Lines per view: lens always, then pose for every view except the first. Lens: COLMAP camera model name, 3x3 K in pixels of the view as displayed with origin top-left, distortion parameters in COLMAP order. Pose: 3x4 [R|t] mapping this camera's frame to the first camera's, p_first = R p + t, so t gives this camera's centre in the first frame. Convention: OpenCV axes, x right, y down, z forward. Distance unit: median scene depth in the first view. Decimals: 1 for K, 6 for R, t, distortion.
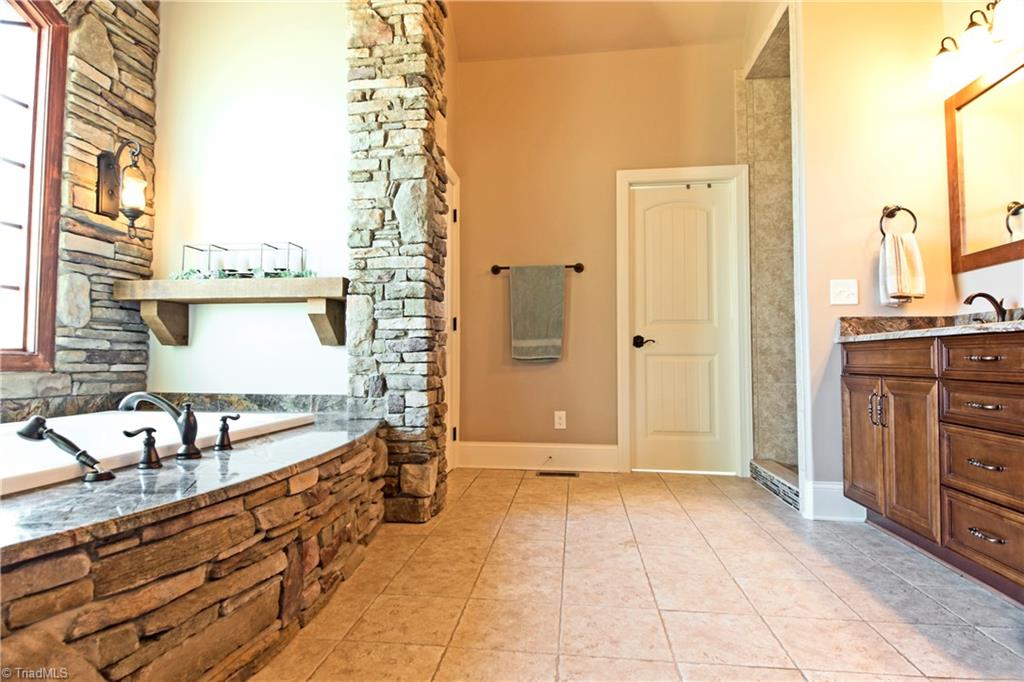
lens RADIAL K [[515.7, 0, 513.9], [0, 515.7, 314.0], [0, 0, 1]] dist [0.039842, -0.038947]
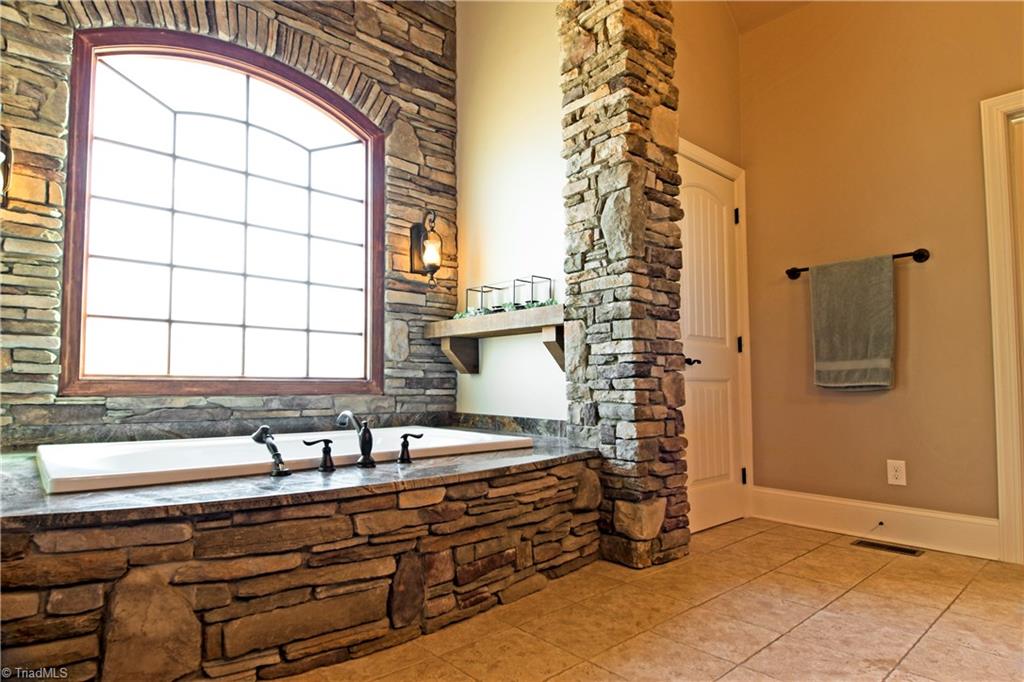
lens RADIAL K [[546.0, 0, 555.1], [0, 546.0, 336.3], [0, 0, 1]] dist [0.045024, -0.055054]
pose [[0.768180, -0.054791, -0.637885, 0.333588], [0.053263, 0.998347, -0.021610, 0.013593], [0.638014, -0.017376, 0.769829, 0.178051]]
